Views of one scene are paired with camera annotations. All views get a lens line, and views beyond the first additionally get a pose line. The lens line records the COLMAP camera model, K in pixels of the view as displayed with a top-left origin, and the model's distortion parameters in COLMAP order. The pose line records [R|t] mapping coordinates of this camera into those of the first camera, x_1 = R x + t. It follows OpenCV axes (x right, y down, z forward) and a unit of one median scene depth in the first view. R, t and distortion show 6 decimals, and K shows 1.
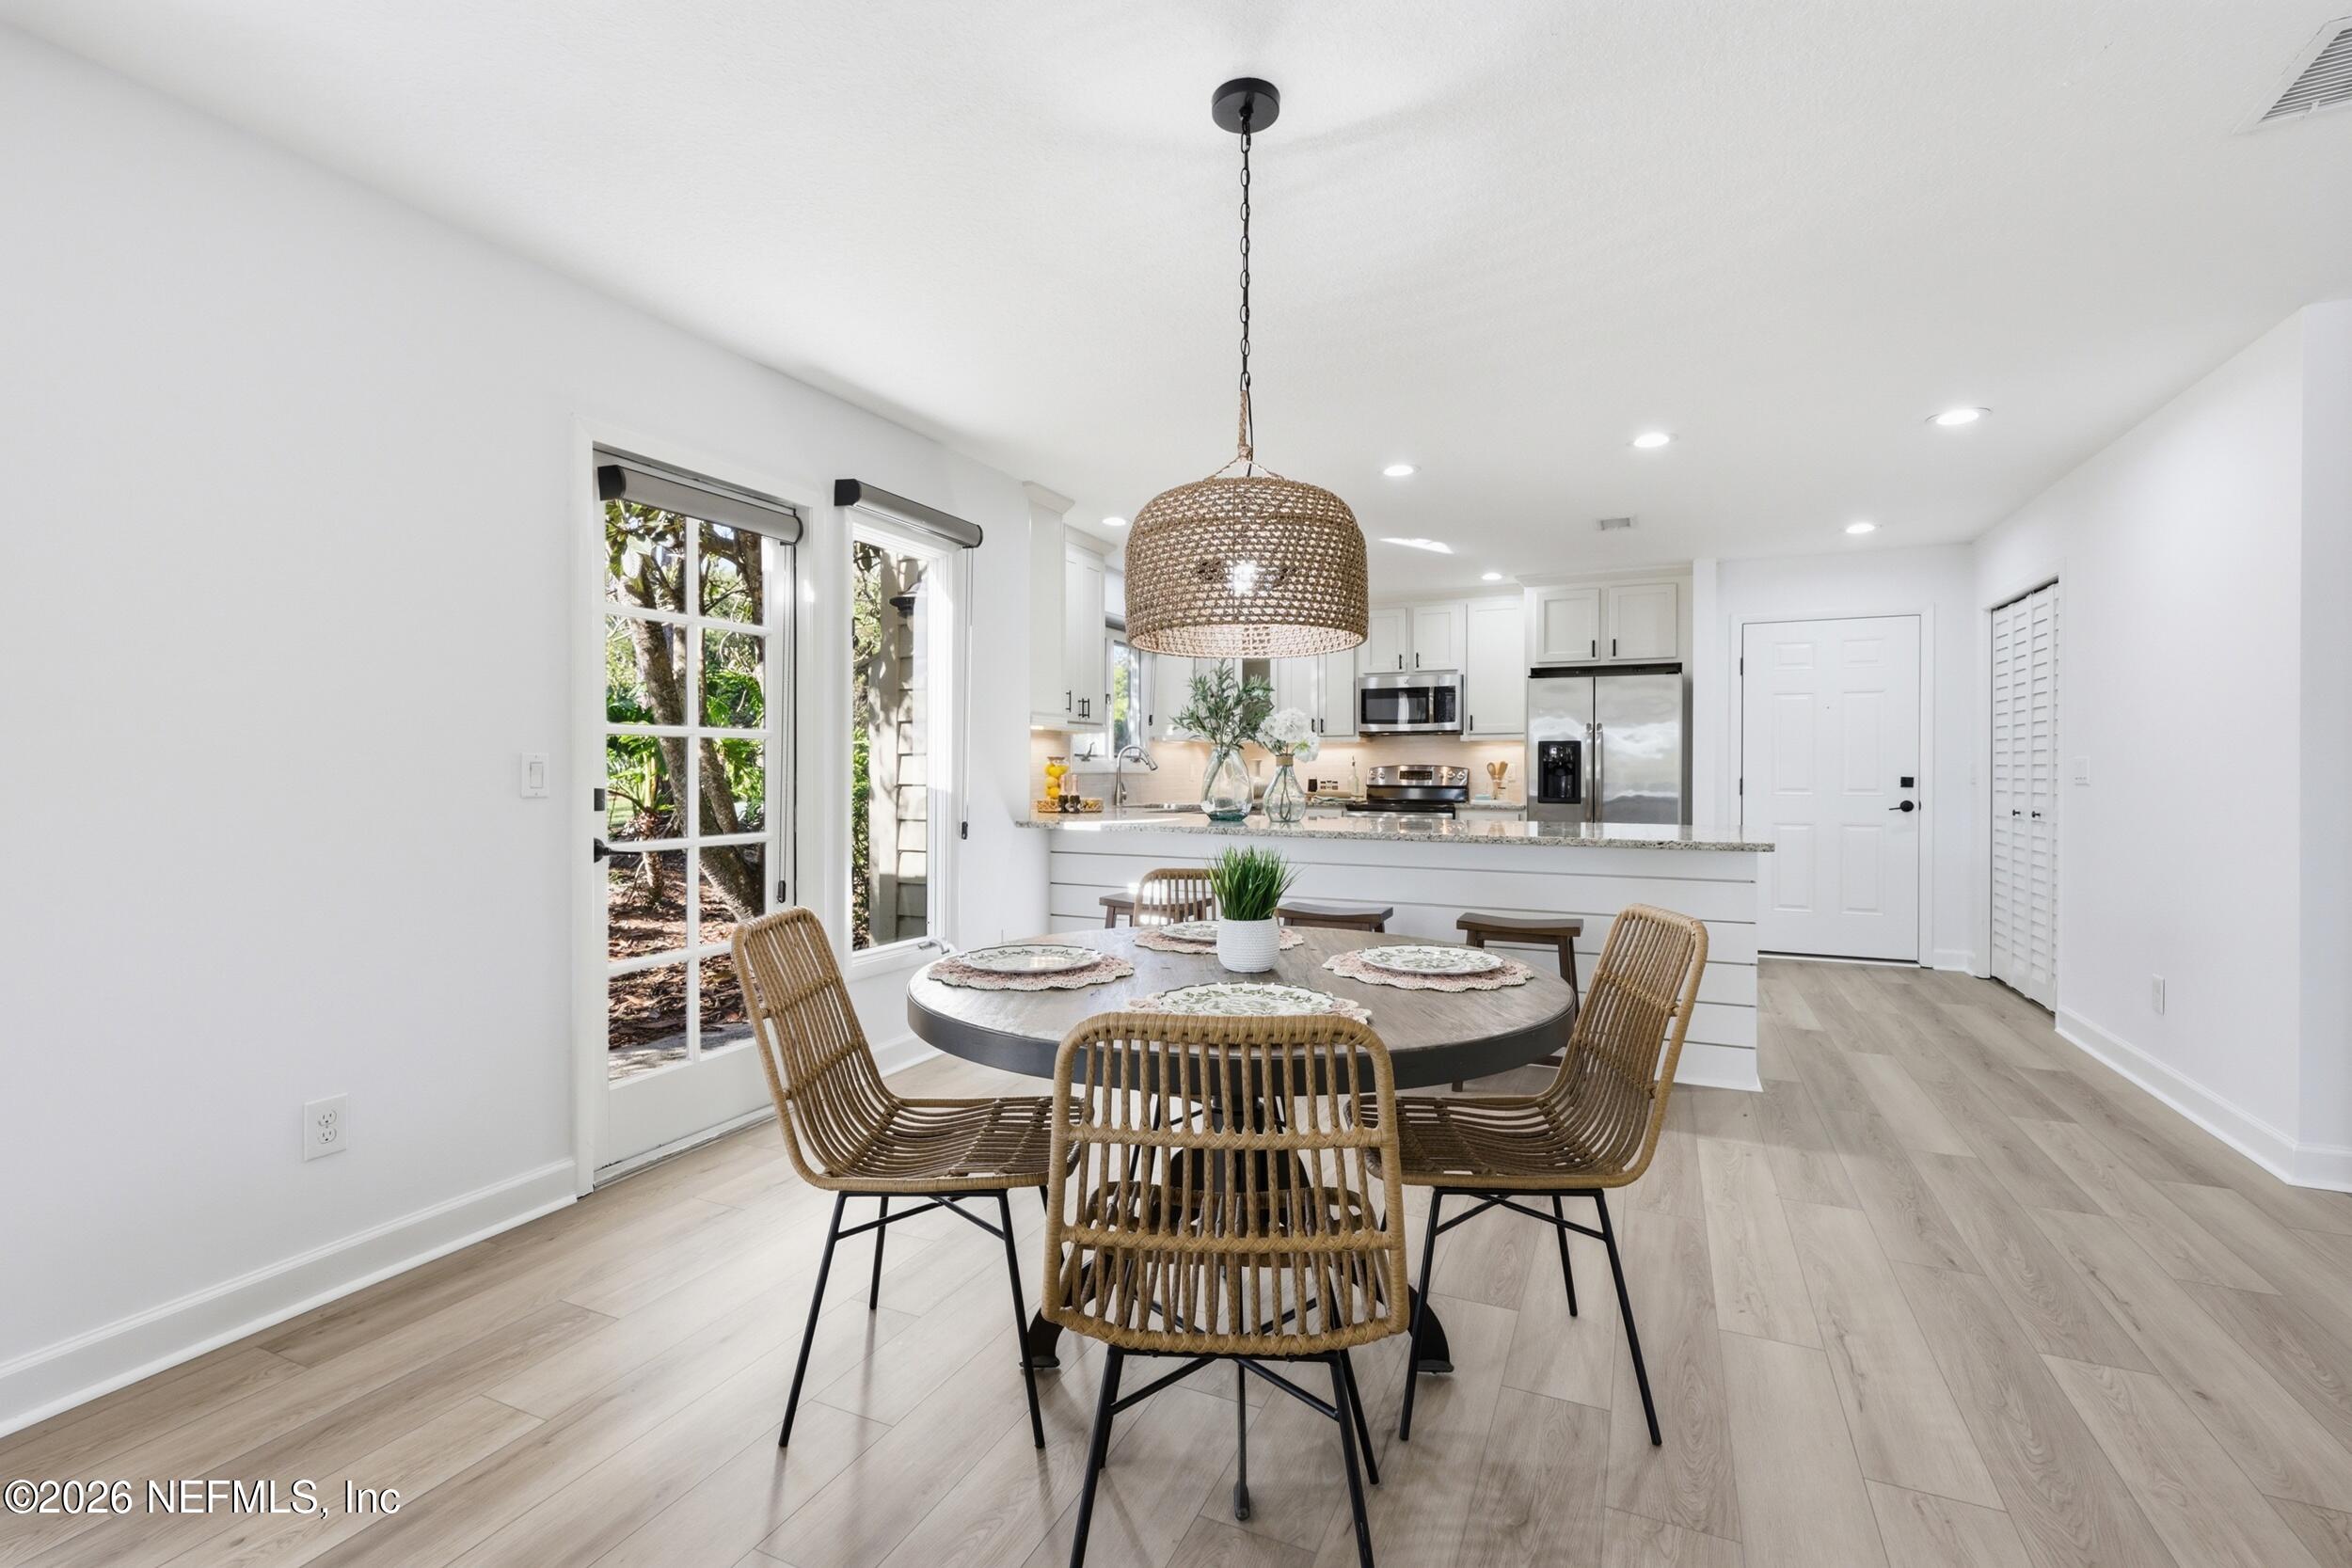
lens RADIAL K [[1023.4, 0, 1176.1], [0, 1023.4, 767.0], [0, 0, 1]] dist [0.002881, 0.000177]
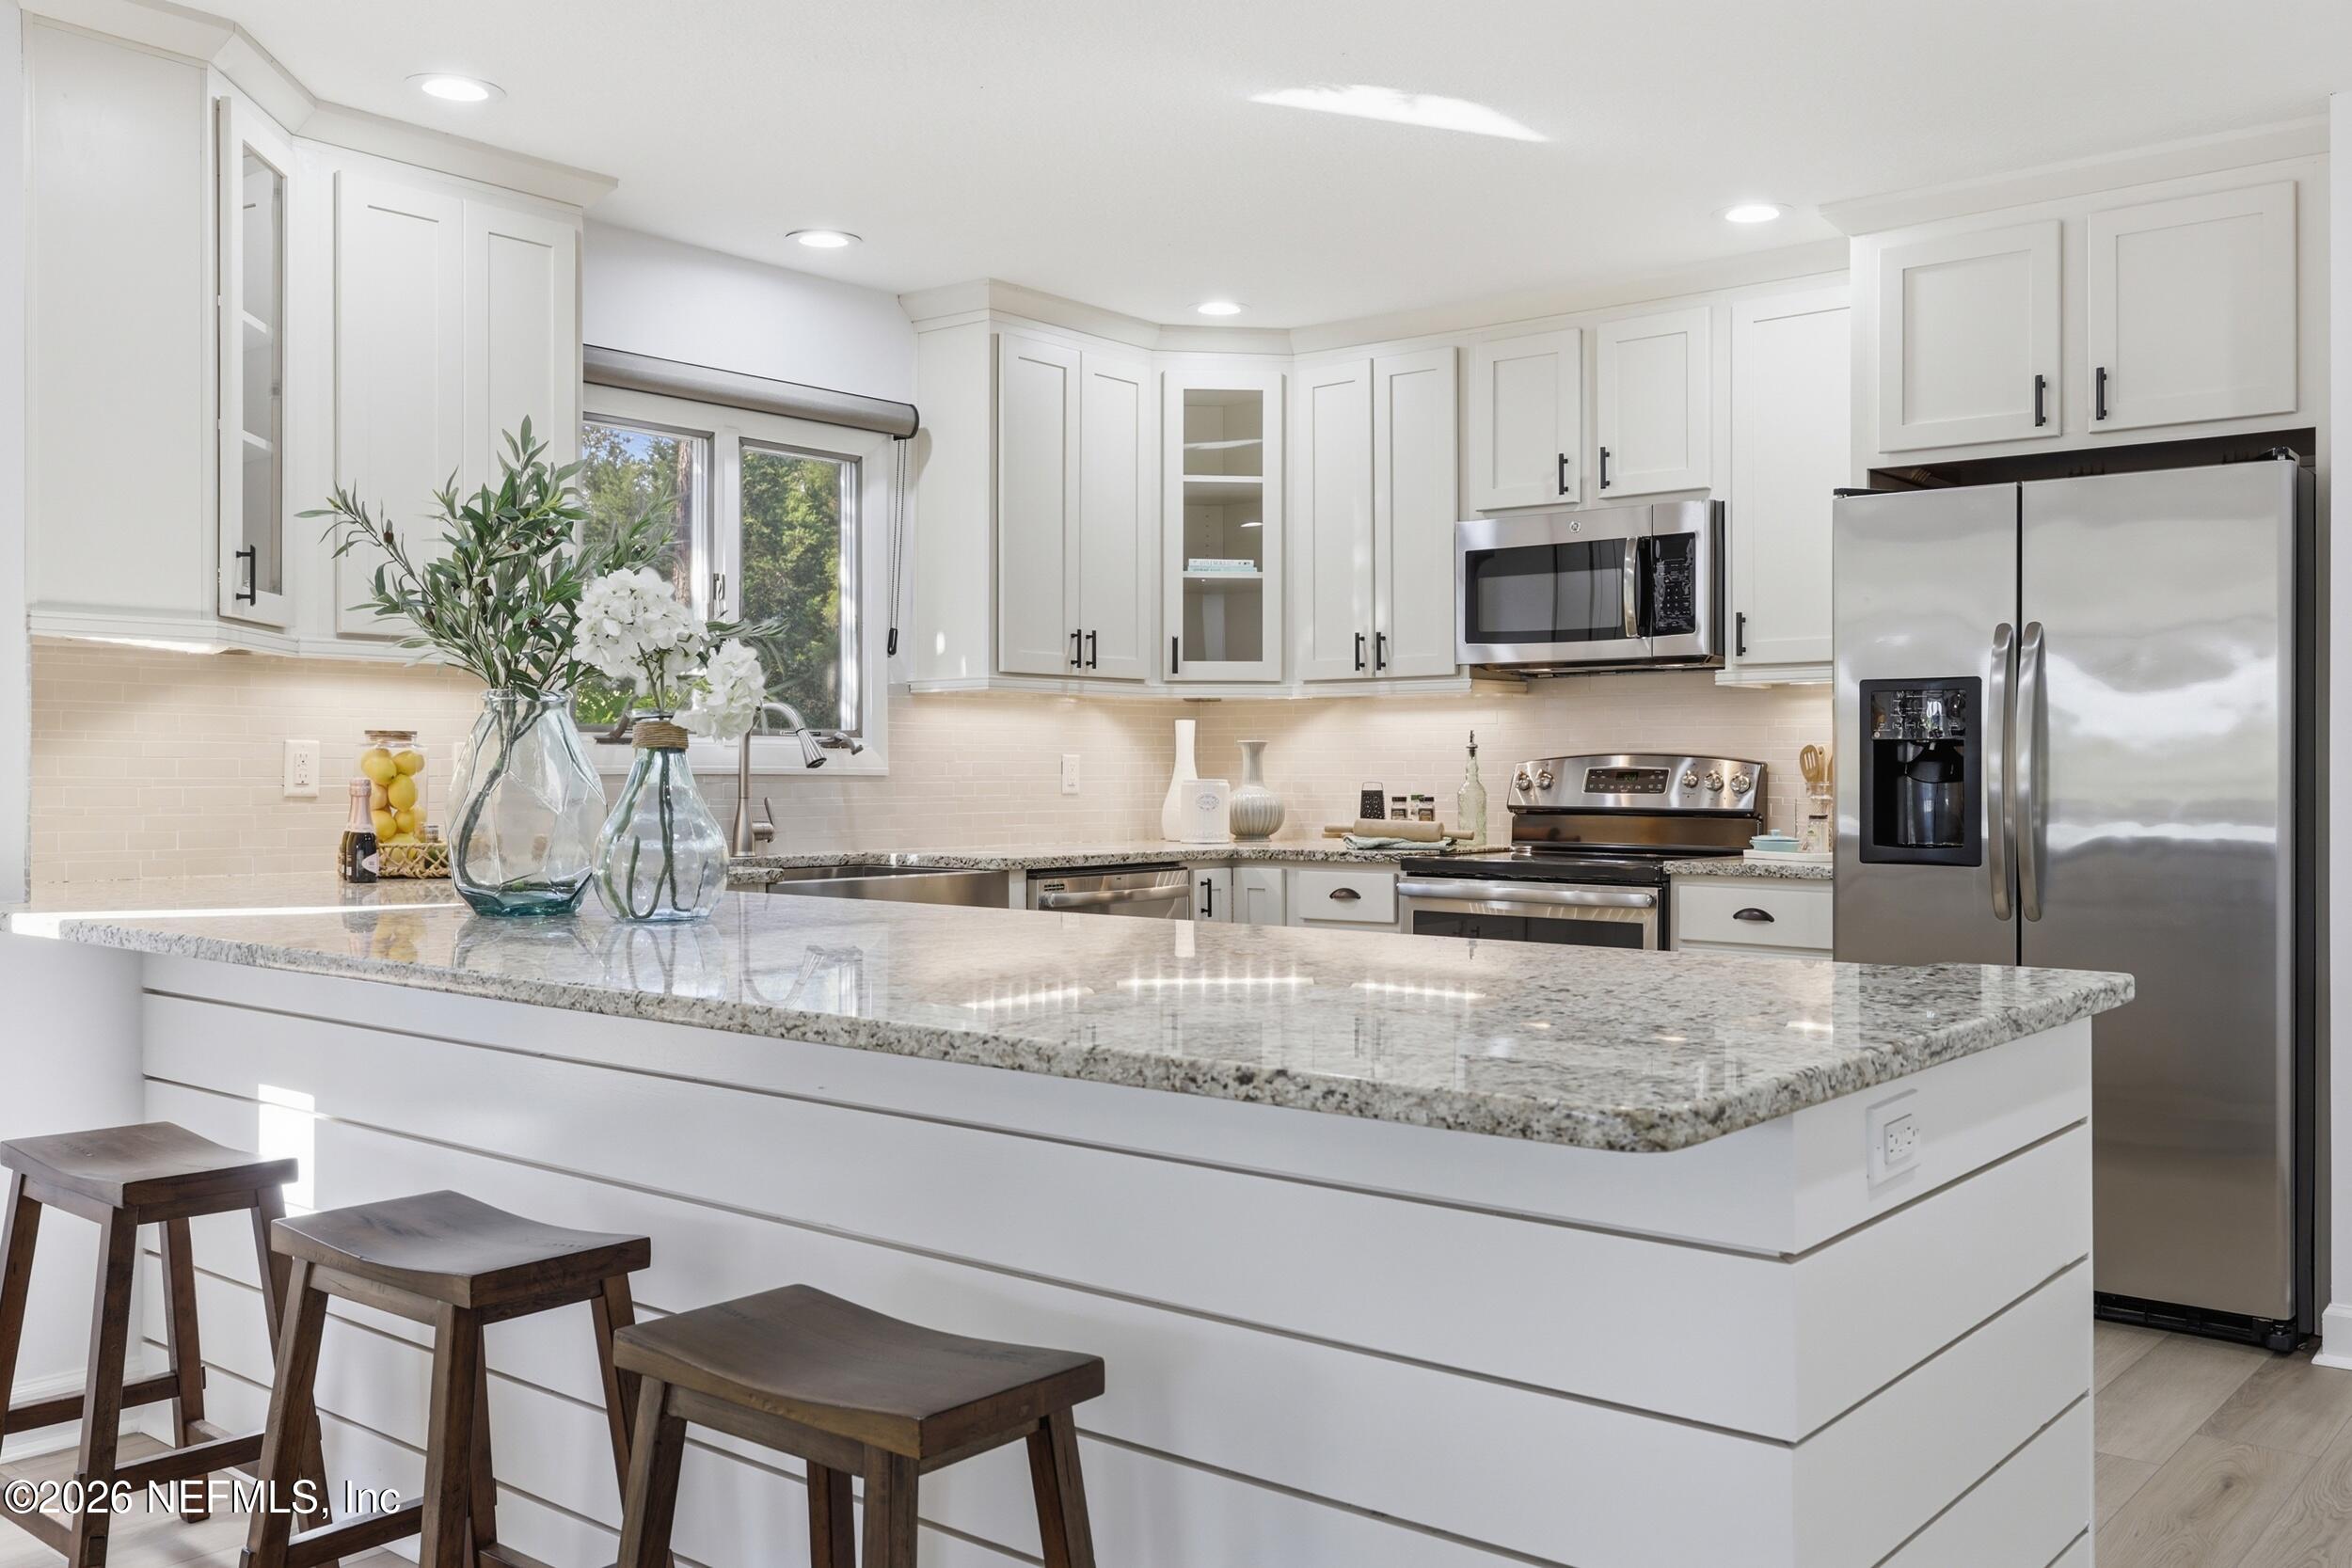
lens RADIAL K [[2007.5, 0, 1187.5], [0, 2007.5, 775.4], [0, 0, 1]] dist [0.004615, 0.001652]
pose [[0.965919, -0.000790, -0.258844, 0.283081], [0.001807, 0.999992, 0.003693, 0.003540], [0.258839, -0.004035, 0.965912, 0.267534]]
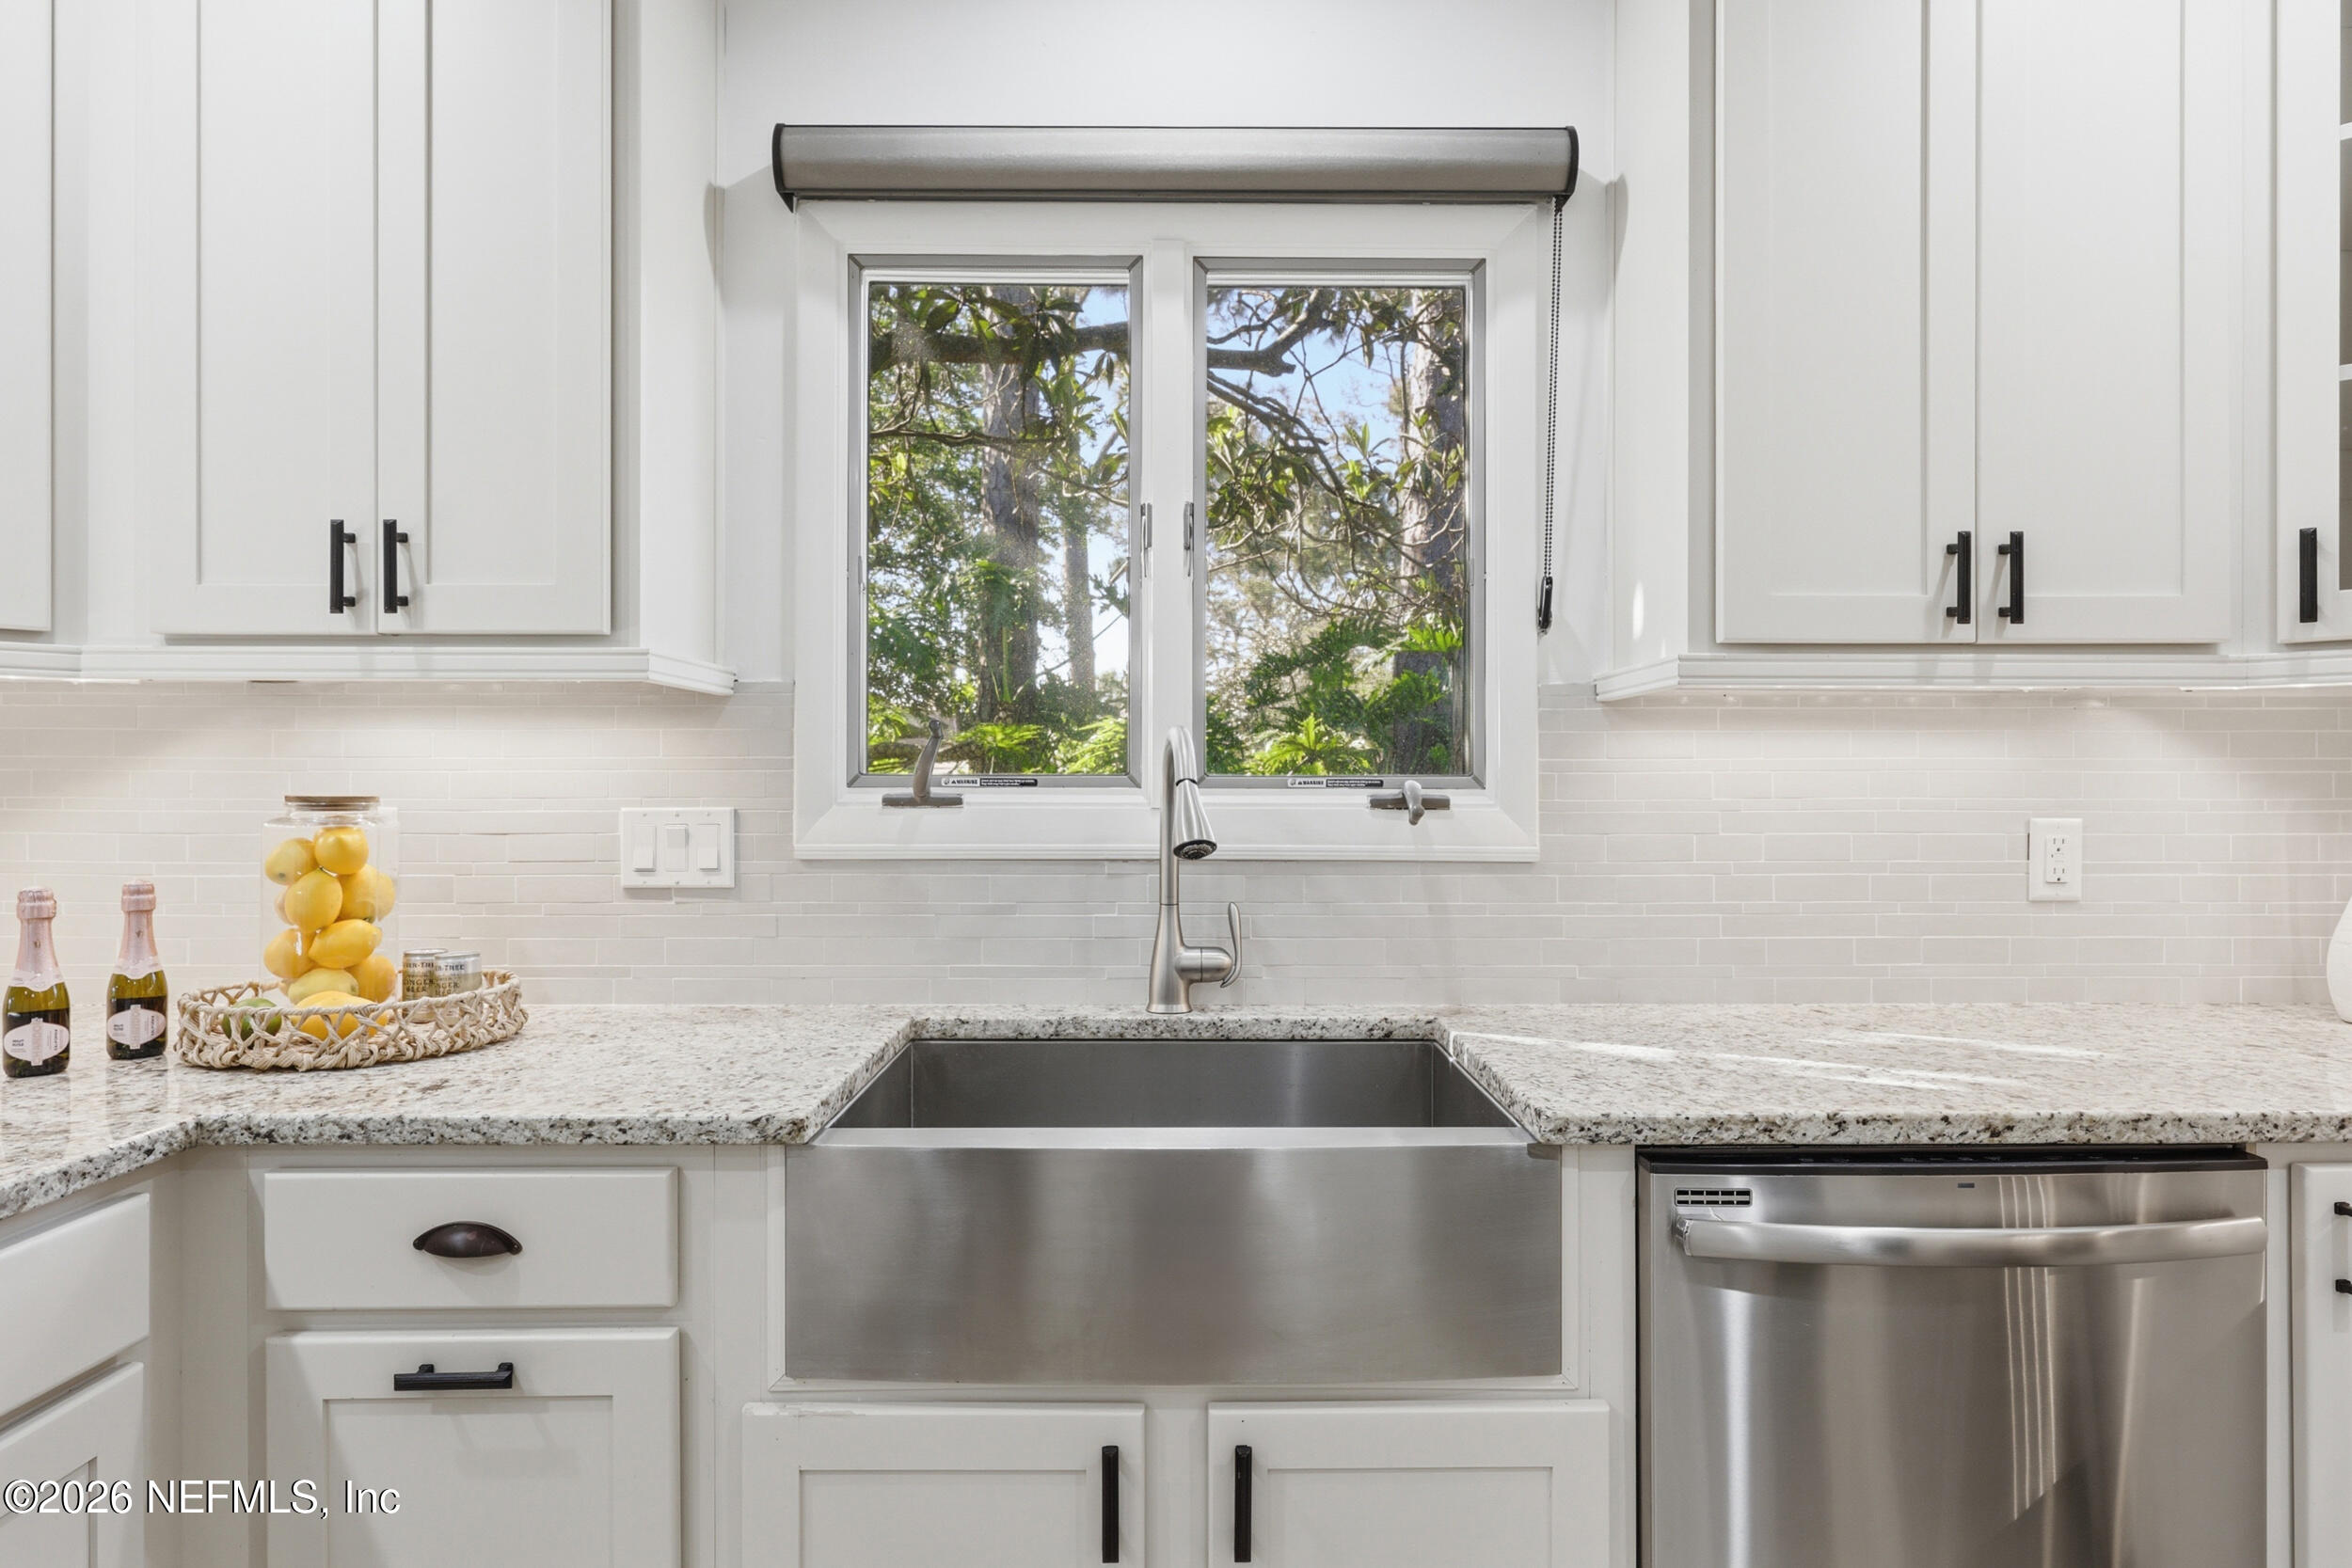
lens RADIAL K [[1347.0, 0, 1179.3], [0, 1347.0, 776.6], [0, 0, 1]] dist [-0.005351, -0.000653]
pose [[0.428294, -0.008406, -0.903600, 0.180951], [0.001200, 0.999961, -0.008734, -0.008953], [0.903638, 0.002656, 0.428288, 0.819090]]
